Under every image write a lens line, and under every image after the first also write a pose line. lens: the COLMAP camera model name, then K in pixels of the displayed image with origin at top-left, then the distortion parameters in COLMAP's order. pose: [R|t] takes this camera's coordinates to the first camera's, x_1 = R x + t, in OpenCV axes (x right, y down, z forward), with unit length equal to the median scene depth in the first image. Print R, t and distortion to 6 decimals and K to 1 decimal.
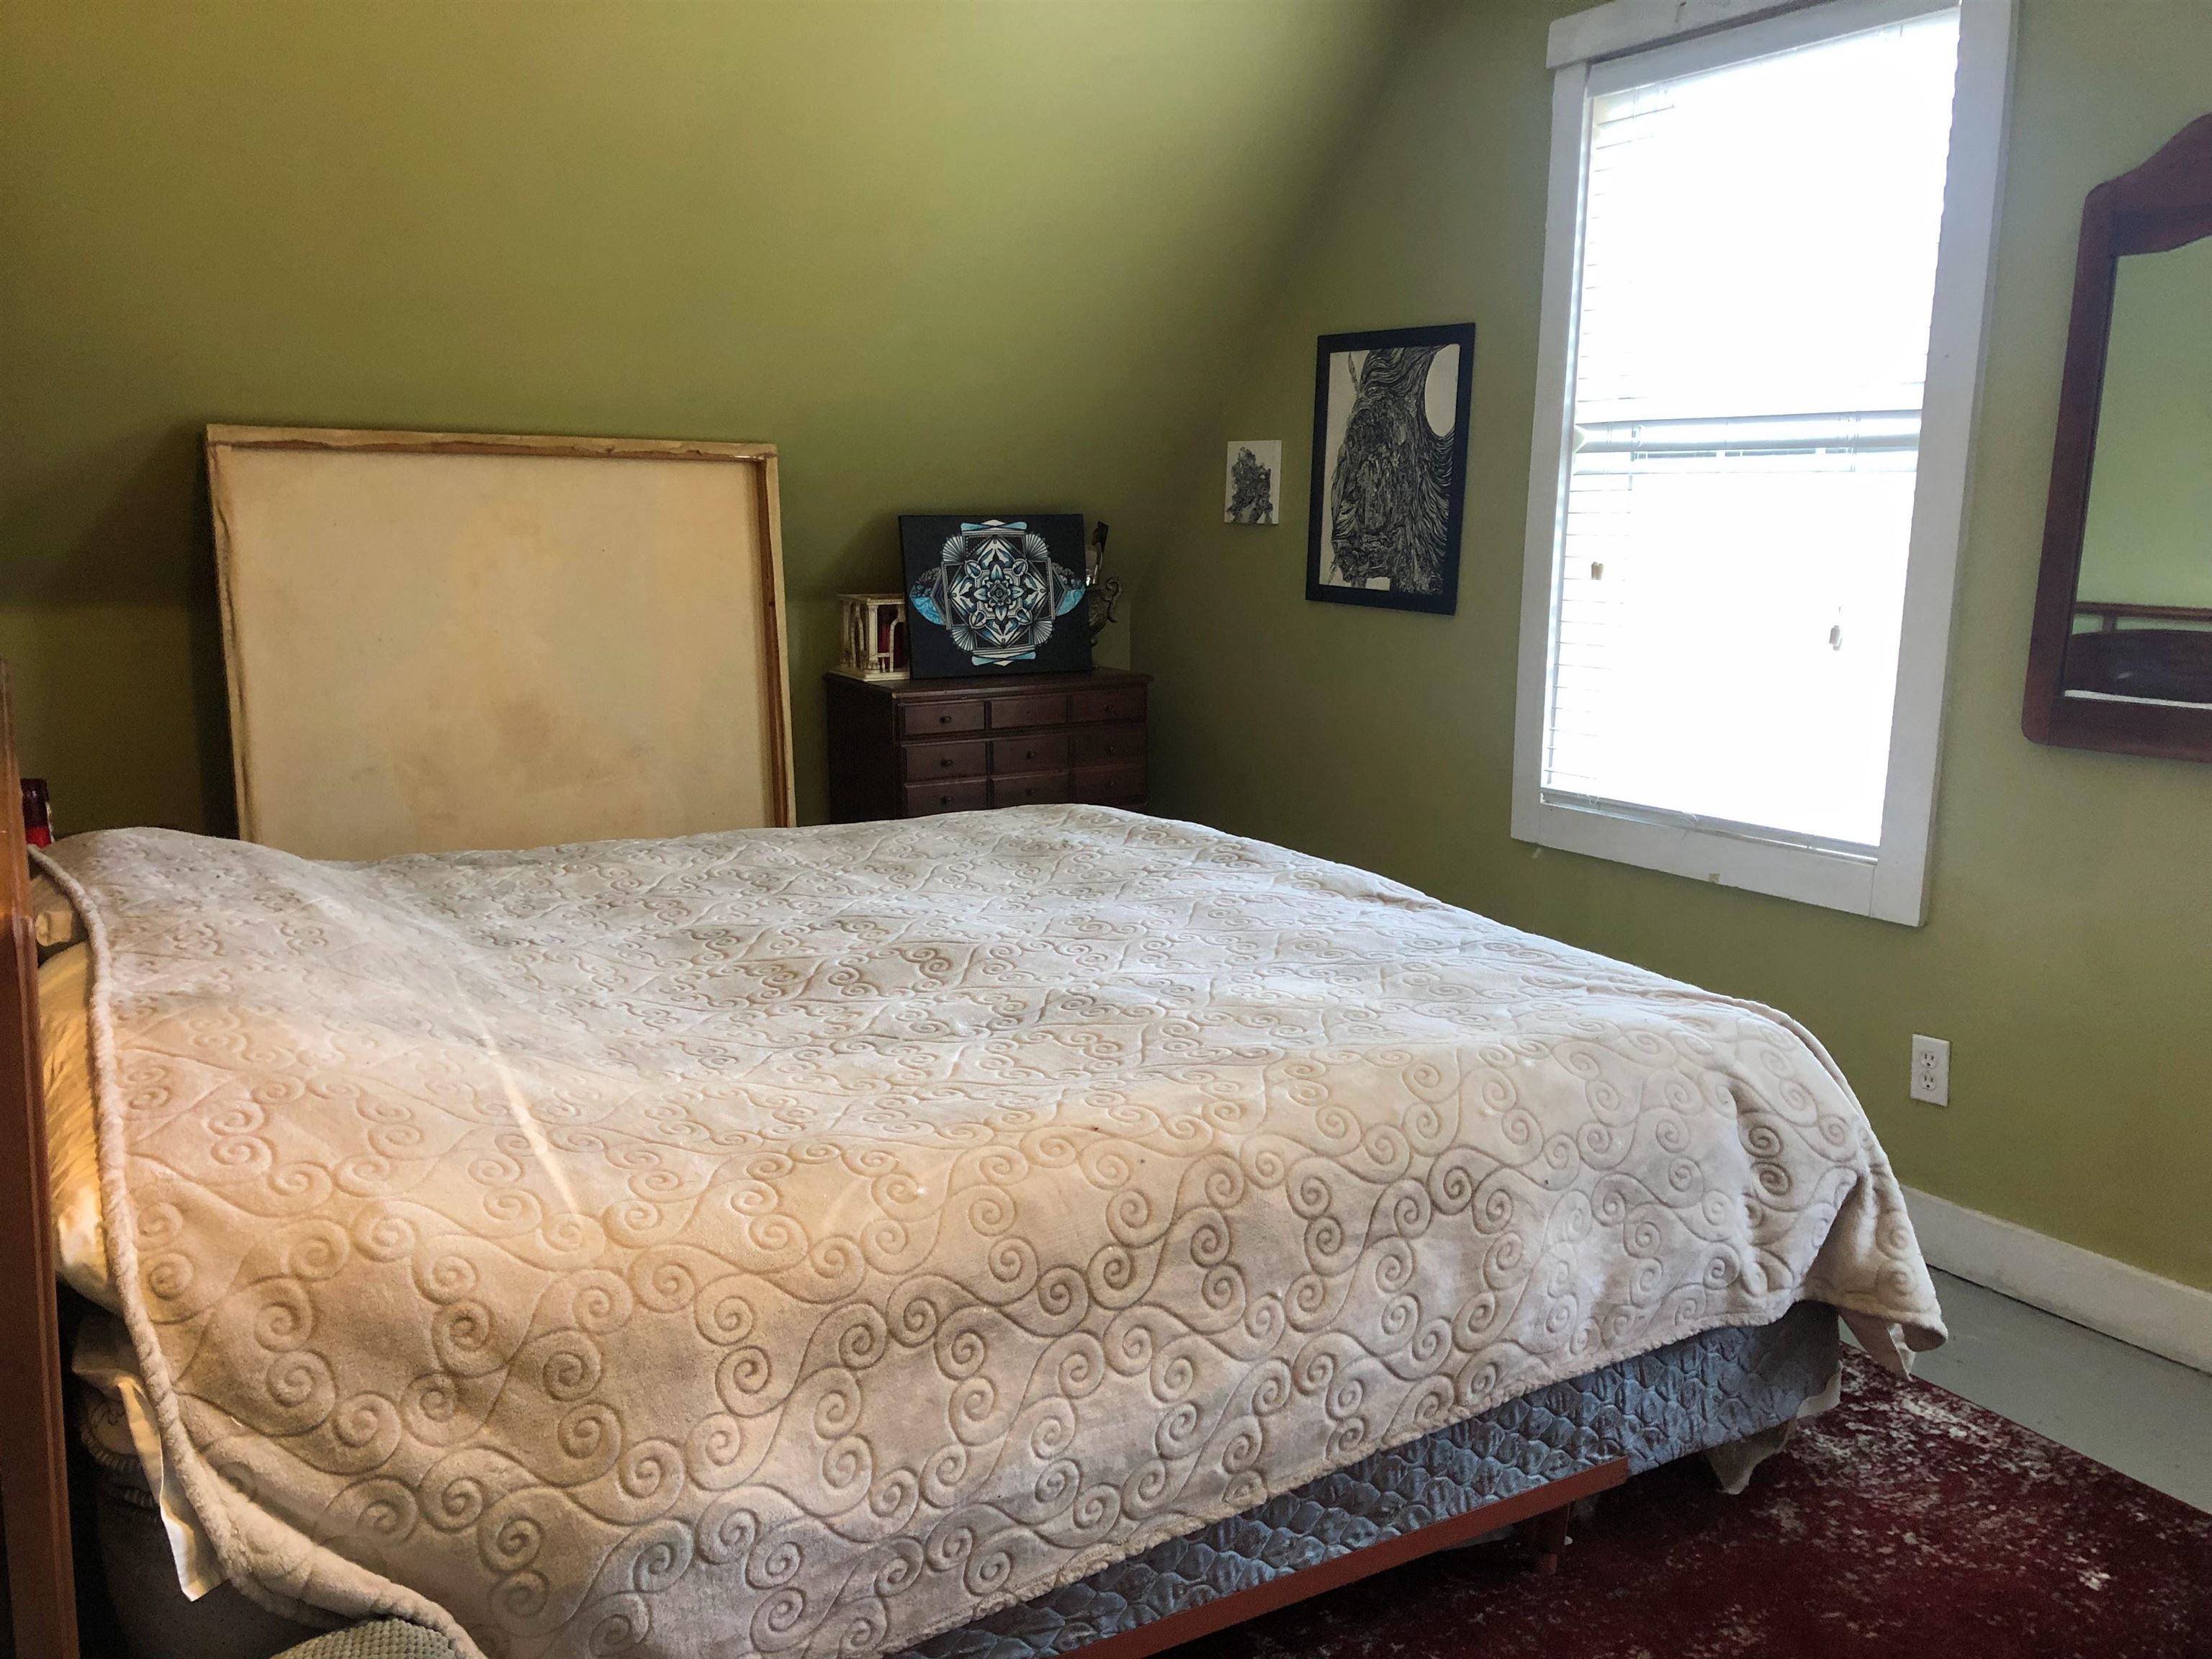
lens RADIAL K [[1826.2, 0, 1102.7], [0, 1826.2, 824.4], [0, 0, 1]] dist [0.055987, -0.057606]
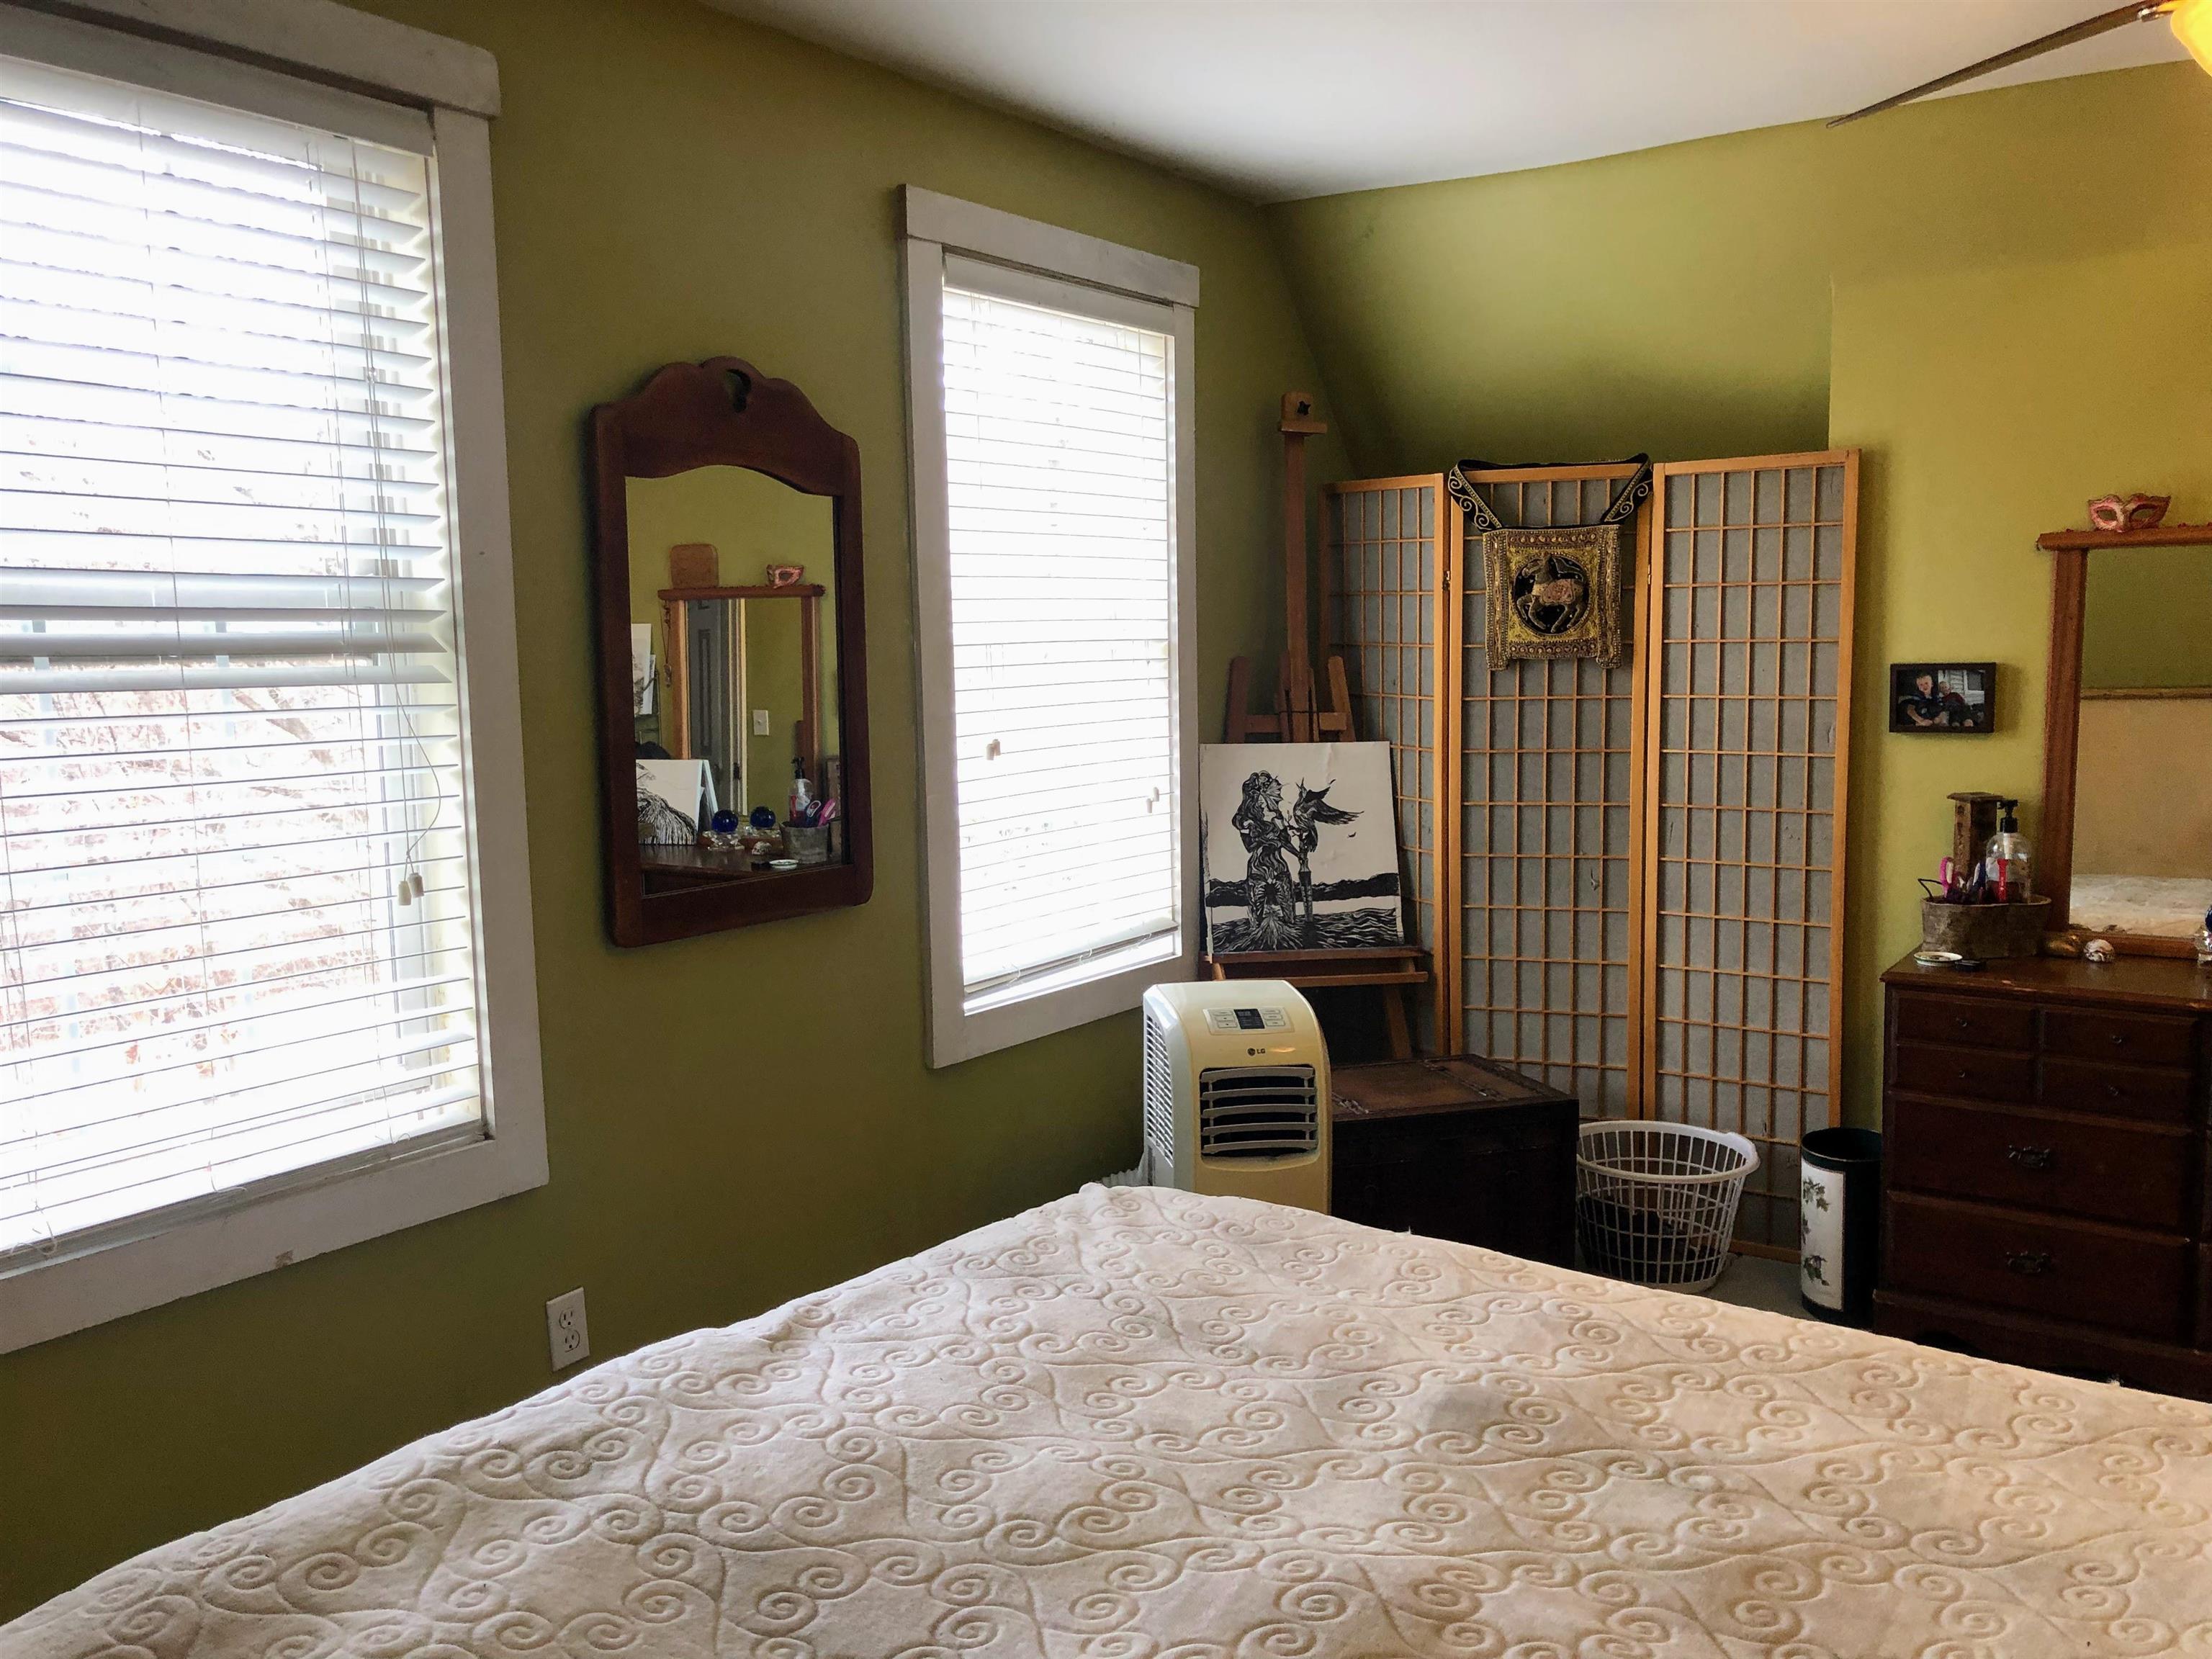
lens RADIAL K [[1826.2, 0, 1103.3], [0, 1826.2, 840.8], [0, 0, 1]] dist [0.055987, -0.057606]
pose [[-0.417705, -0.105135, 0.902479, -0.484202], [0.151196, 0.971390, 0.183143, -0.241048], [-0.895914, 0.212951, -0.389859, 1.114505]]
